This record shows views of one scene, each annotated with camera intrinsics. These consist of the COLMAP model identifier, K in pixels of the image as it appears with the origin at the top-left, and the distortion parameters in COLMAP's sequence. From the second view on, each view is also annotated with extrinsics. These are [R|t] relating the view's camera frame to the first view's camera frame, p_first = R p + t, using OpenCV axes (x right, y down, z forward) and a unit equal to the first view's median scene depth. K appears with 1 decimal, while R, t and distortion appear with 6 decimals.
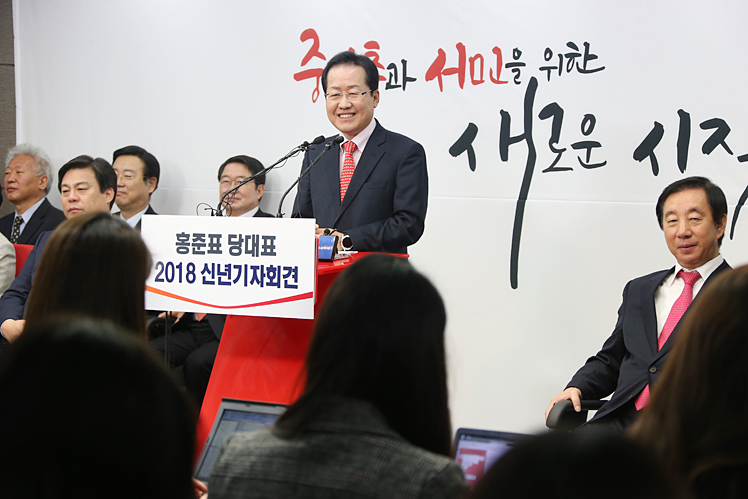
lens RADIAL K [[2024.1, 0, 370.1], [0, 2024.1, 252.9], [0, 0, 1]] dist [0.586719, 0.000000]
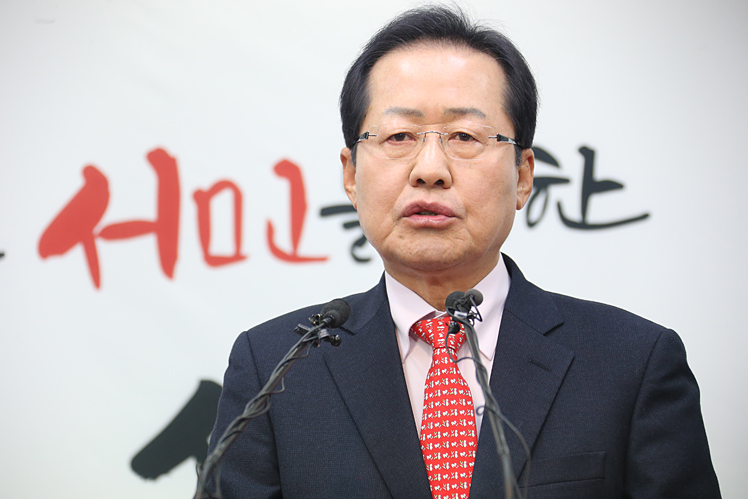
lens RADIAL K [[3516.5, 0, 378.5], [0, 3516.5, 250.3], [0, 0, 1]] dist [0.663391, 0.000000]
pose [[0.849269, 0.047059, 0.525859, -0.244622], [0.052313, 0.983618, -0.172509, 0.018294], [-0.525363, 0.174016, 0.832894, 0.514004]]
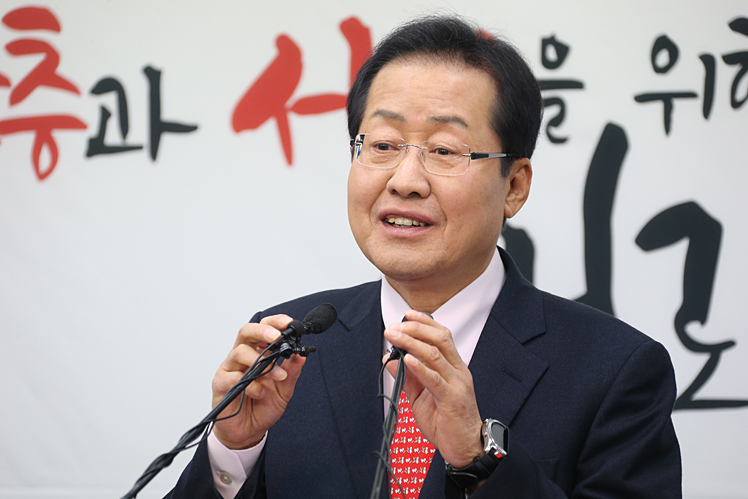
lens RADIAL K [[4653.9, 0, 379.0], [0, 4653.9, 250.2], [0, 0, 1]] dist [2.188704, 0.000000]
pose [[0.936830, -0.002307, 0.349778, -0.222590], [0.025186, 0.997828, -0.060876, -0.021337], [-0.348878, 0.065840, 0.934853, 0.316555]]
